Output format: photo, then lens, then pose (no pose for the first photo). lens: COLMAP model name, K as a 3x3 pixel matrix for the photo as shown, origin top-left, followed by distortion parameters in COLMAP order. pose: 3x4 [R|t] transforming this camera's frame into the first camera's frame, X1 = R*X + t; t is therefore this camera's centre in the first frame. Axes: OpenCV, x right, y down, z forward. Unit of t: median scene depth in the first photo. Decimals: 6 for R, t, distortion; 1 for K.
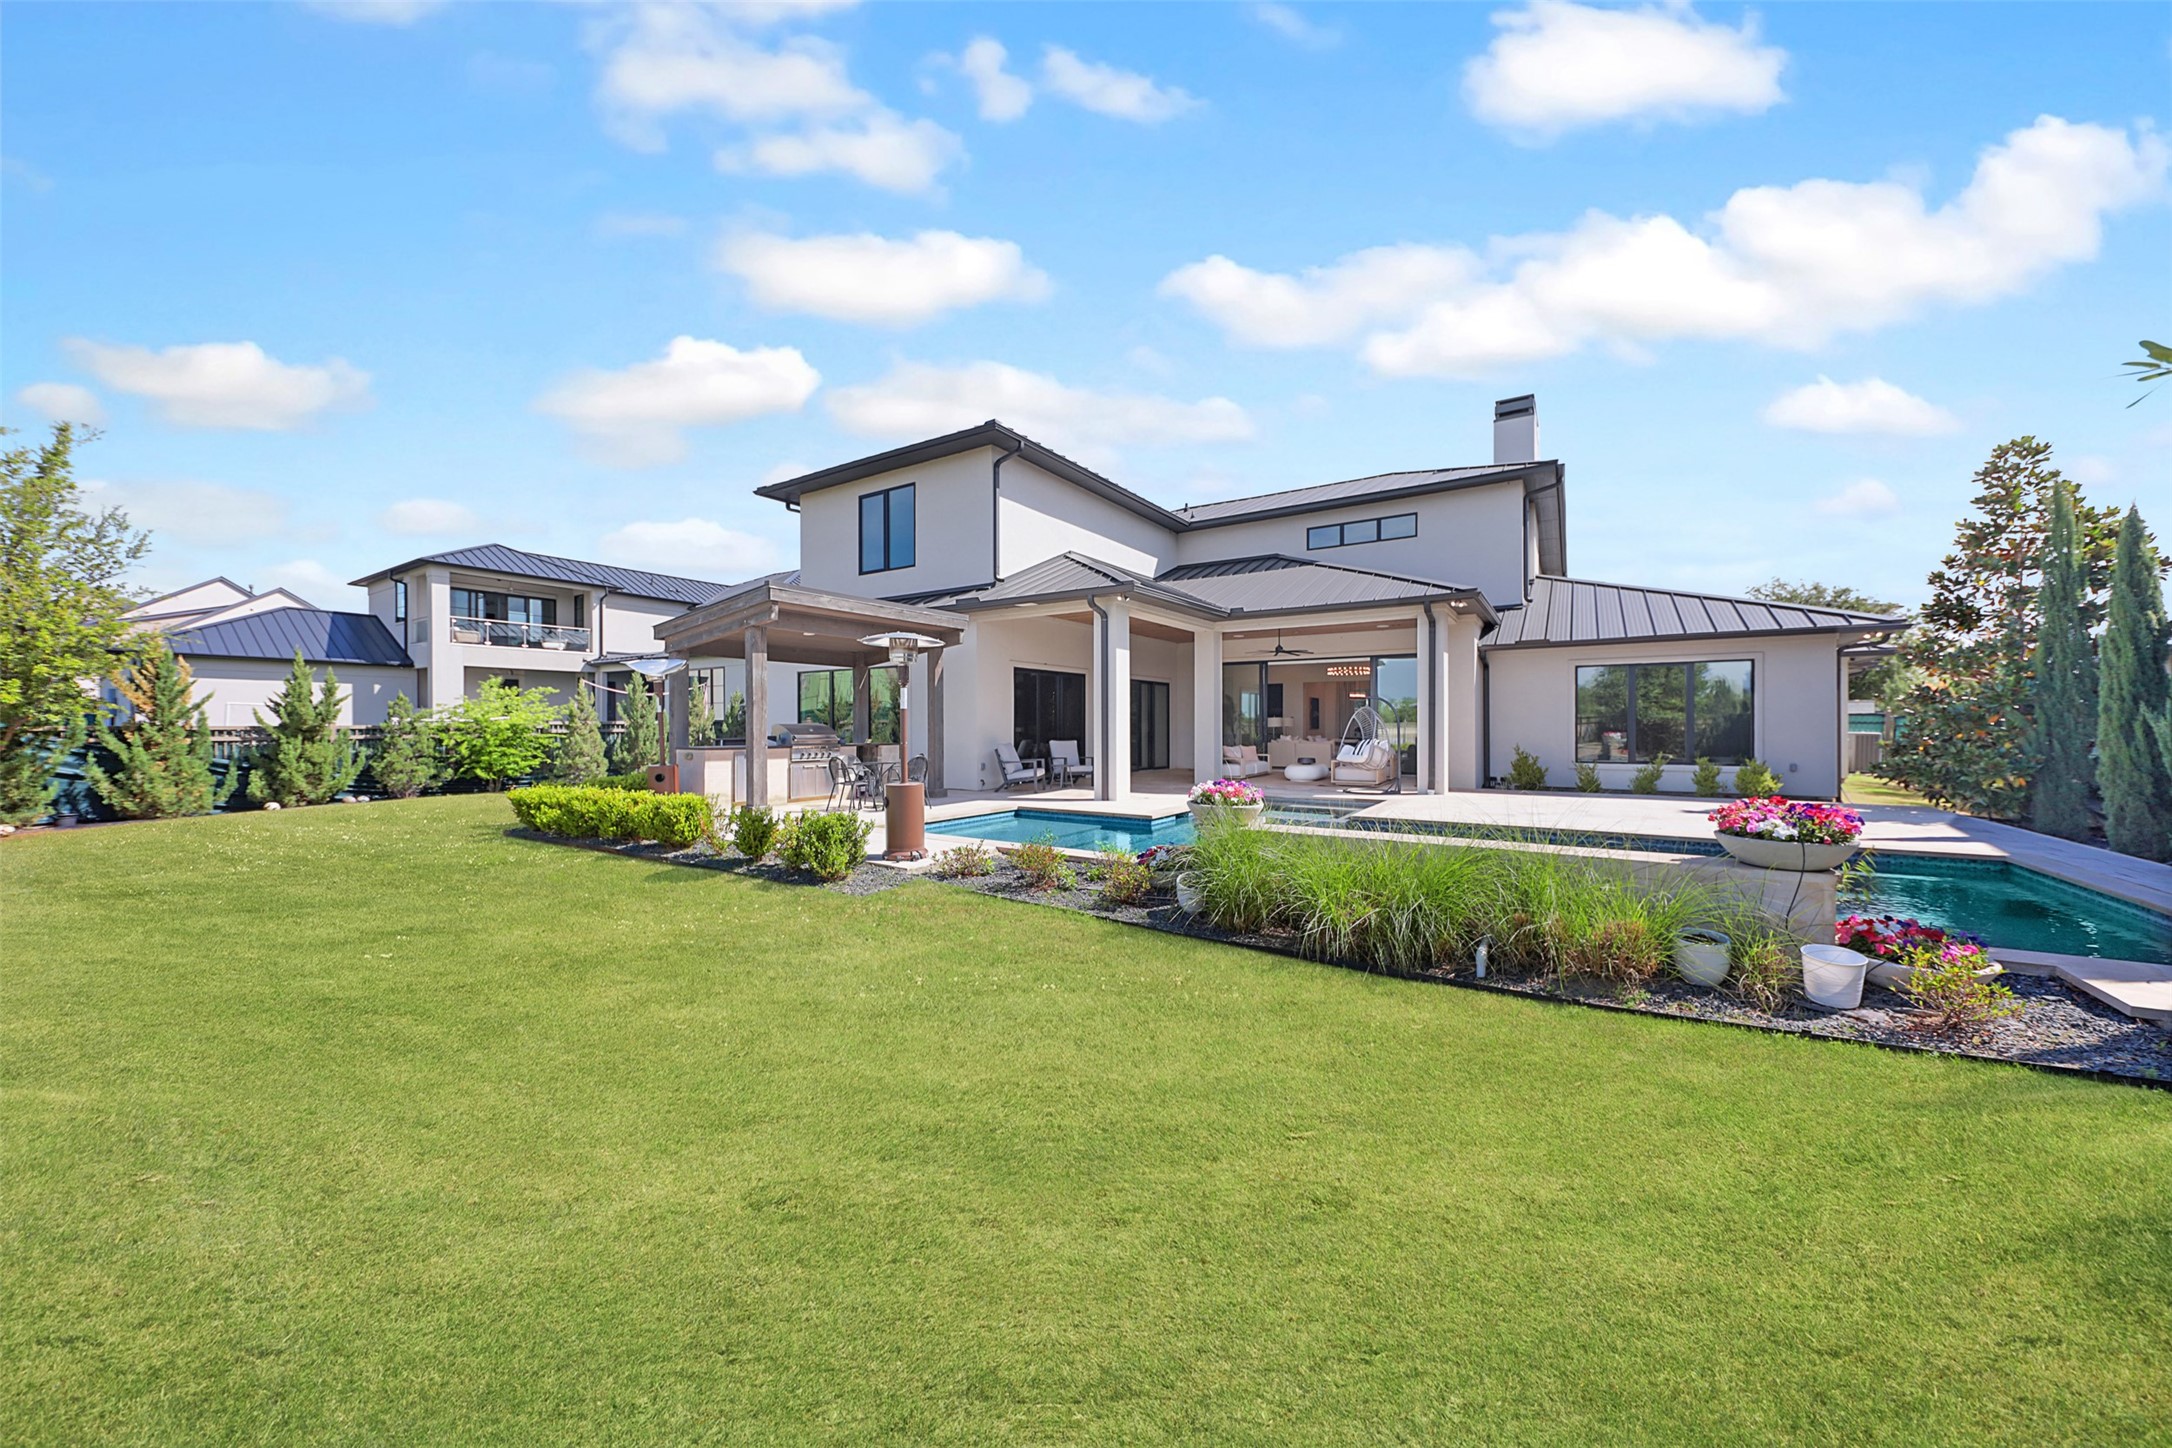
lens RADIAL K [[733.4, 0, 1094.5], [0, 733.4, 721.6], [0, 0, 1]] dist [-0.000980, -0.000158]
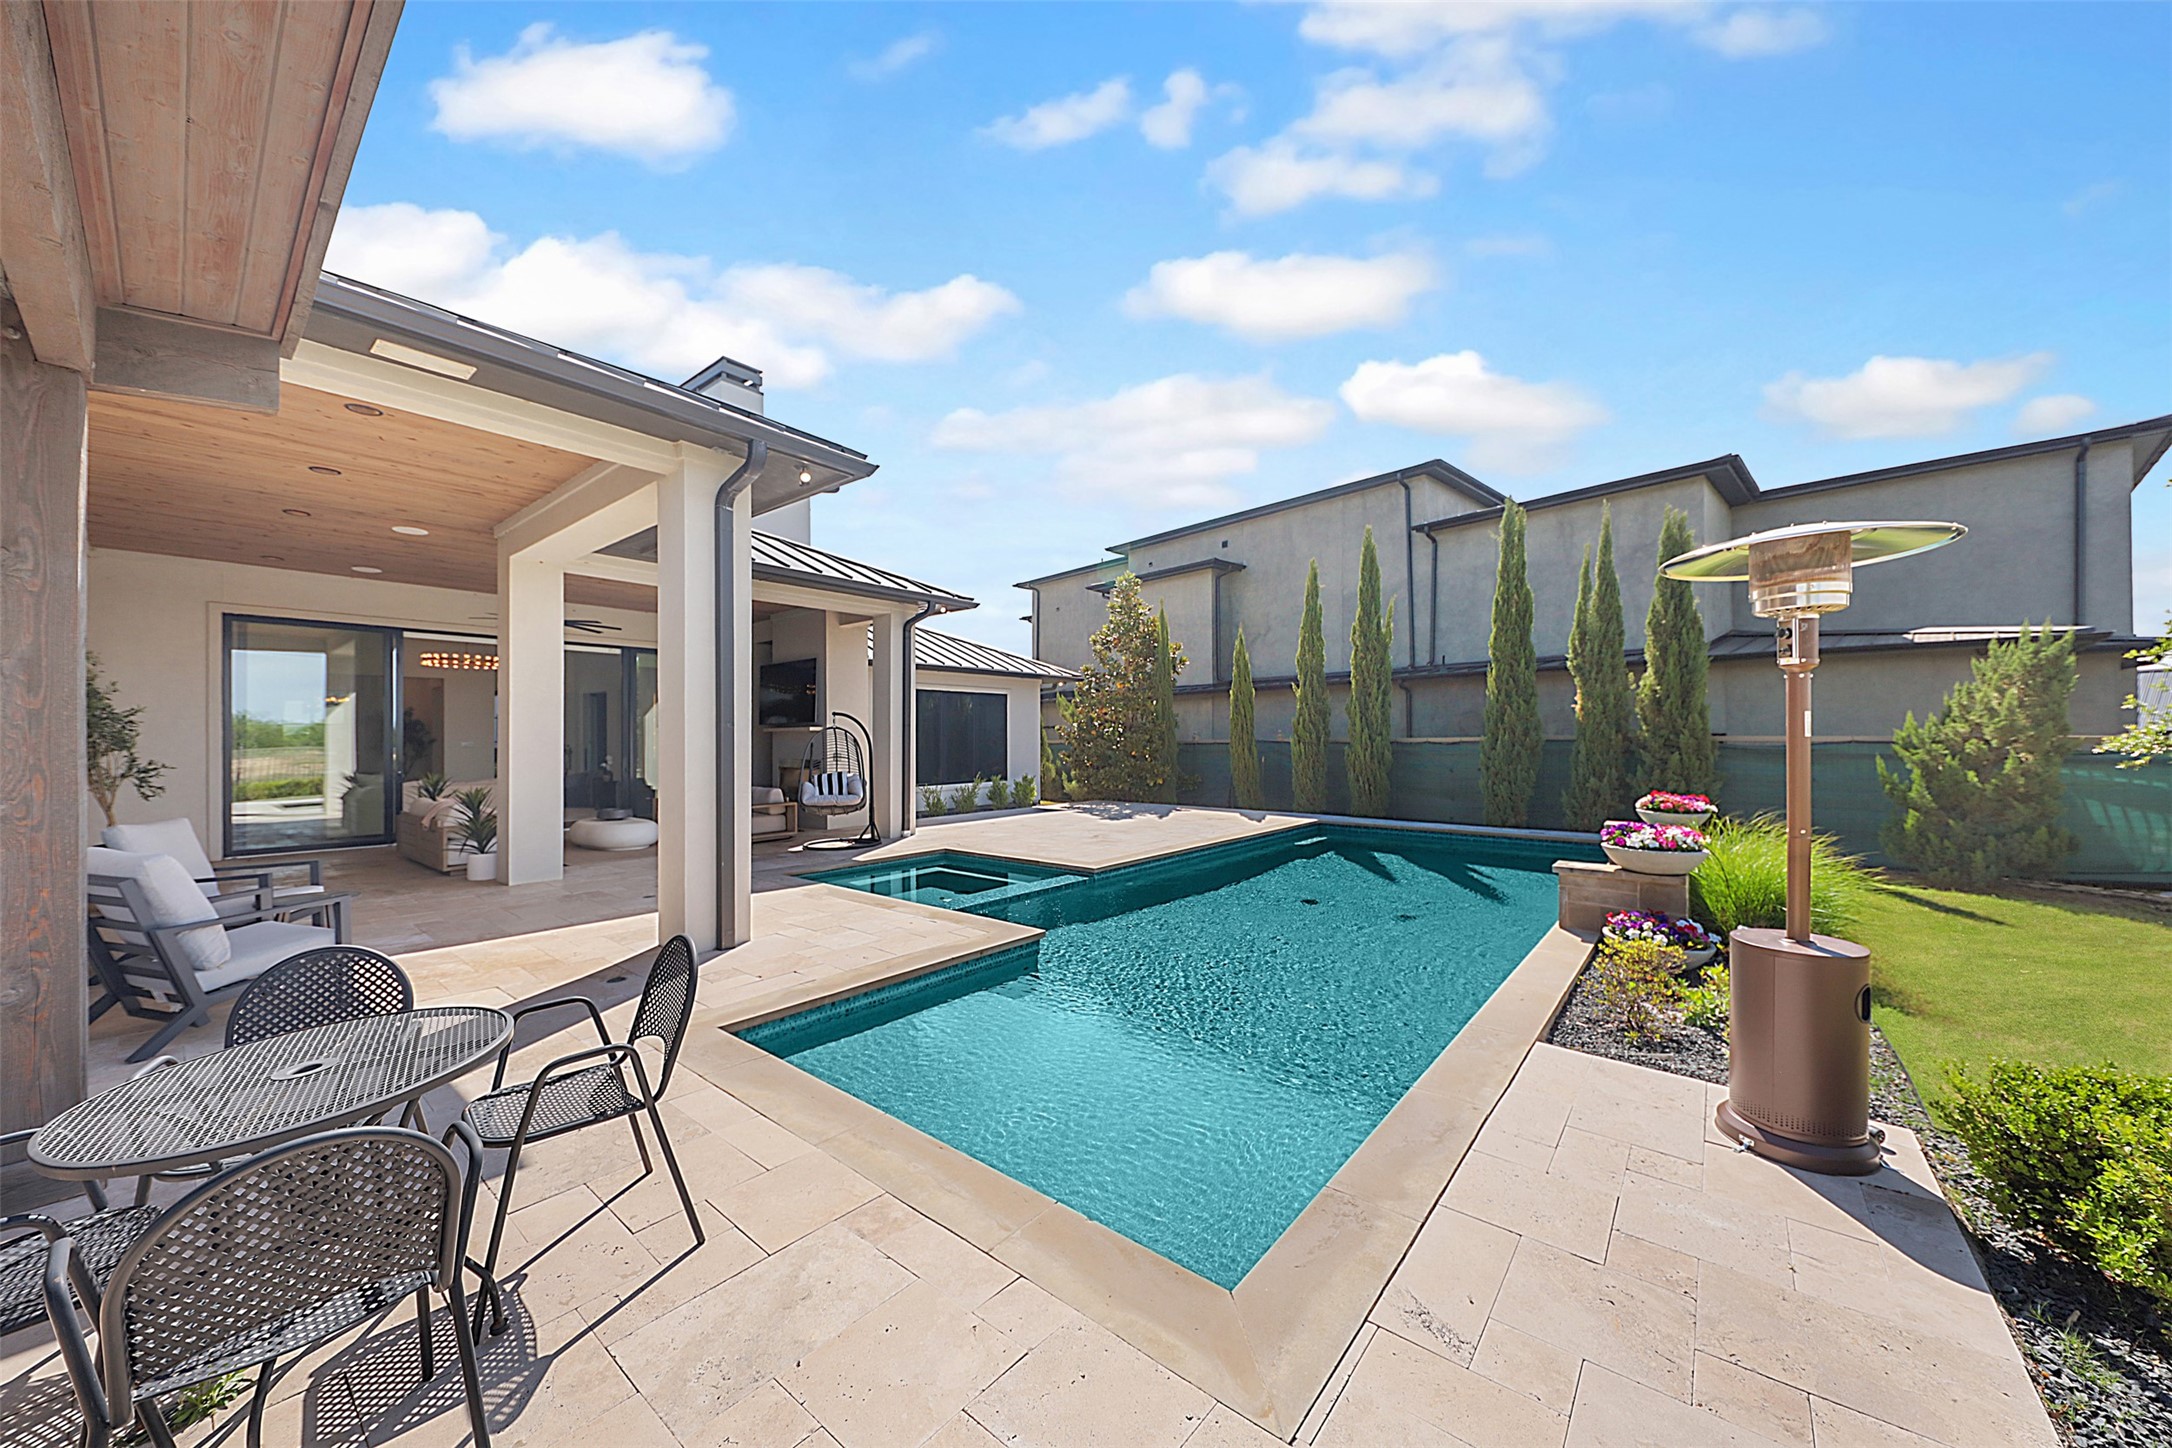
lens RADIAL K [[762.1, 0, 1090.3], [0, 762.1, 732.2], [0, 0, 1]] dist [0.005680, -0.000166]
pose [[0.114389, 0.008667, 0.993398, -0.322709], [-0.000310, 0.999962, -0.008688, -0.008382], [-0.993436, 0.000686, 0.114388, 0.627808]]
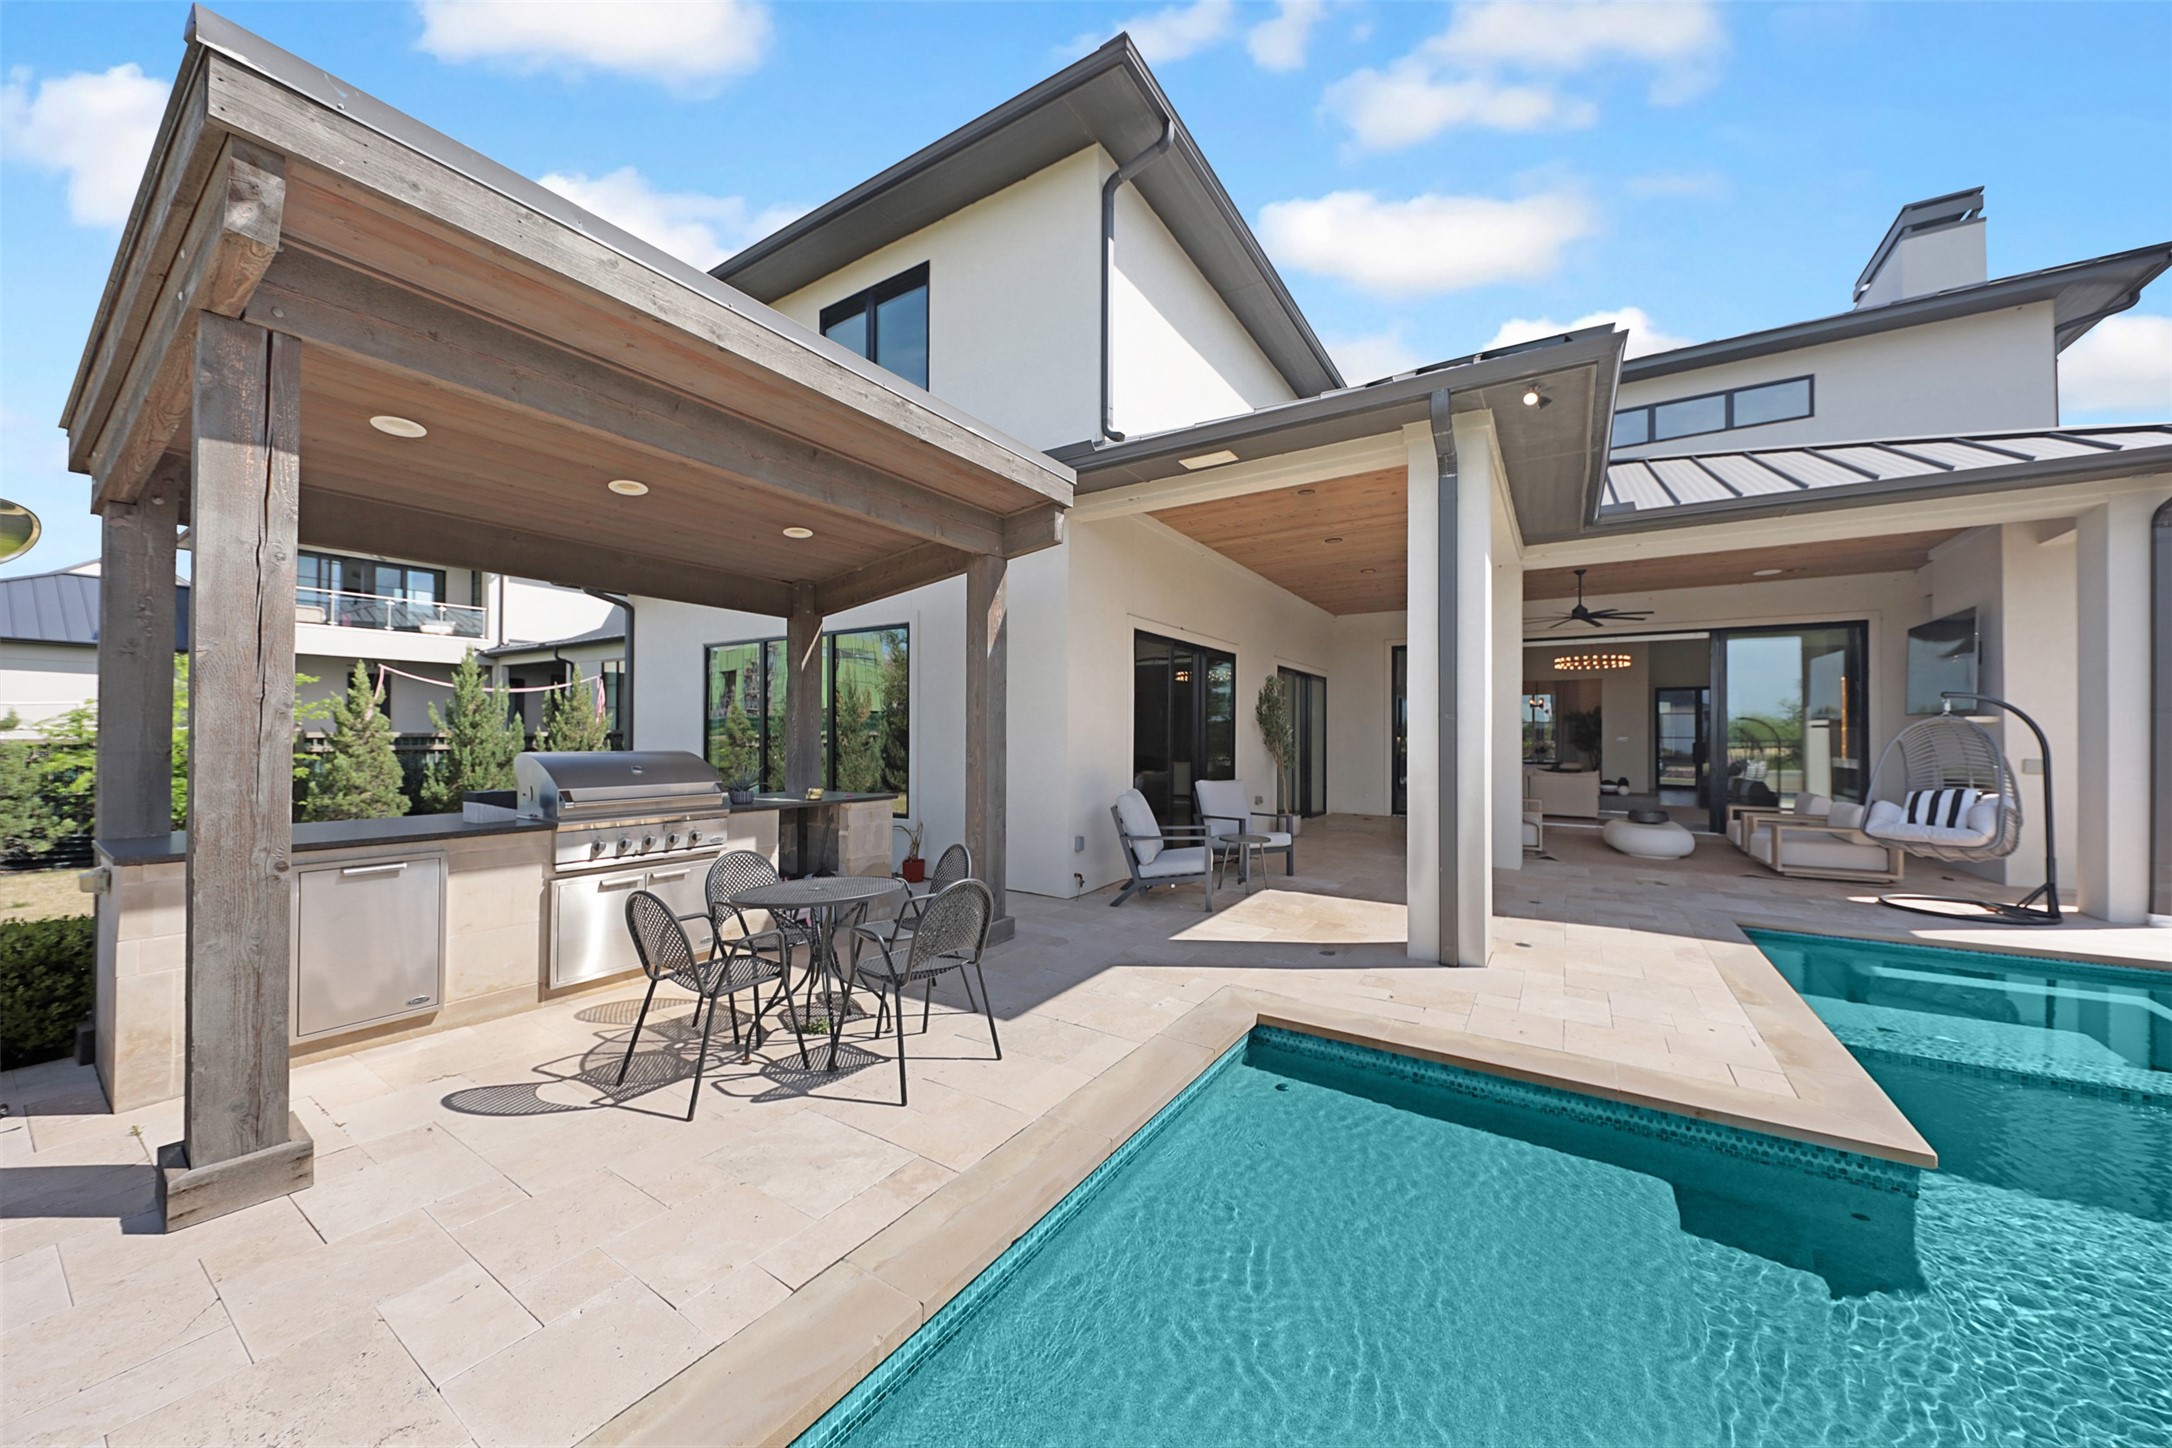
lens RADIAL K [[733.4, 0, 1094.5], [0, 733.4, 721.6], [0, 0, 1]] dist [-0.000980, -0.000158]
pose [[0.999918, 0.006334, 0.011142, -0.144049], [-0.006195, 0.999903, -0.012509, -0.007691], [-0.011221, 0.012439, 0.999860, 0.532748]]
